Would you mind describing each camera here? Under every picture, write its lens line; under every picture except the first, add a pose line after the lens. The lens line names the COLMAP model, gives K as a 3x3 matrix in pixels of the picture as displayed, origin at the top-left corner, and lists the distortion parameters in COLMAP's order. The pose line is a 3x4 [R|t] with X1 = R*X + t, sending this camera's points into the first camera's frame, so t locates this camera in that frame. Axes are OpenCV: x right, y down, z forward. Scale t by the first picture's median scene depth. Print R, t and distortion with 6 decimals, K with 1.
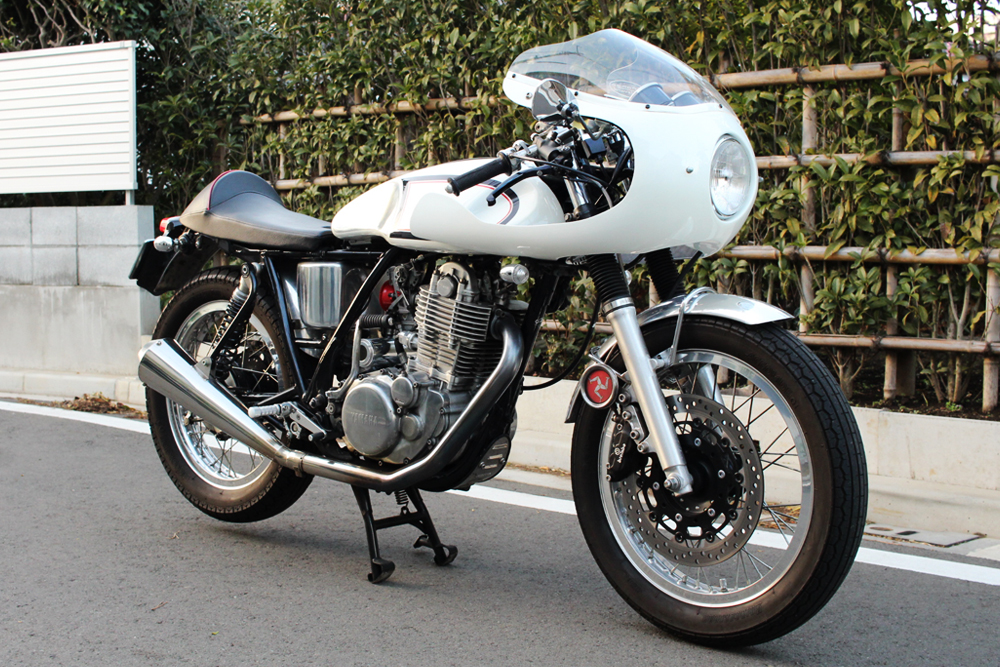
lens RADIAL K [[1325.5, 0, 500.0], [0, 1325.5, 333.5], [0, 0, 1]] dist [-0.134518, 0.053911]
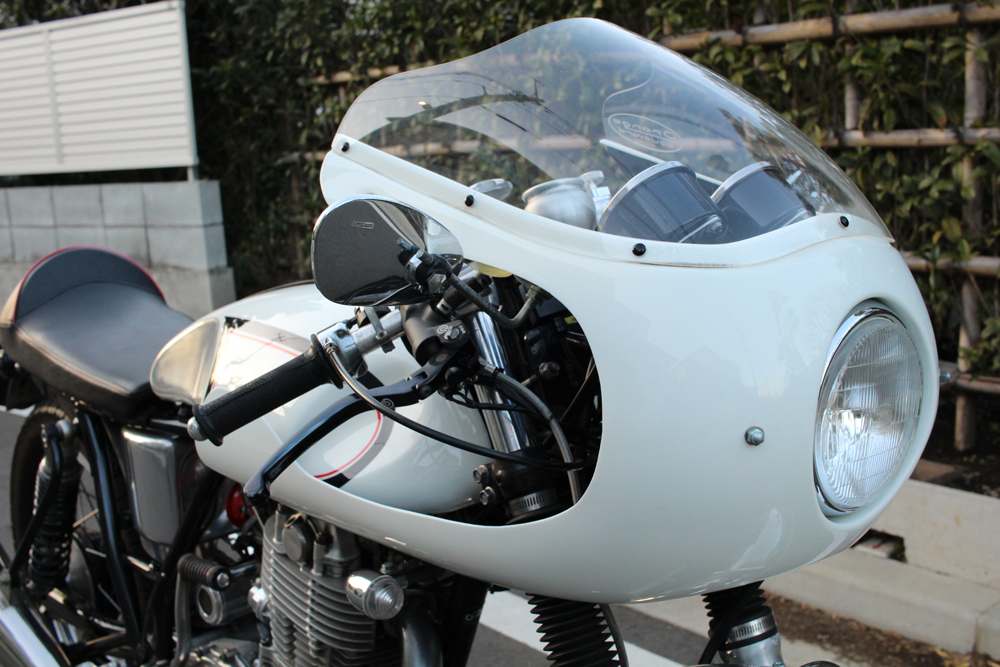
lens RADIAL K [[1073.0, 0, 538.0], [0, 1073.0, 332.2], [0, 0, 1]] dist [-0.092437, 0.003409]
pose [[0.992227, -0.024738, -0.121959, 0.067634], [0.039674, 0.991786, 0.121601, -0.105316], [0.117949, -0.125495, 0.985058, 0.398082]]
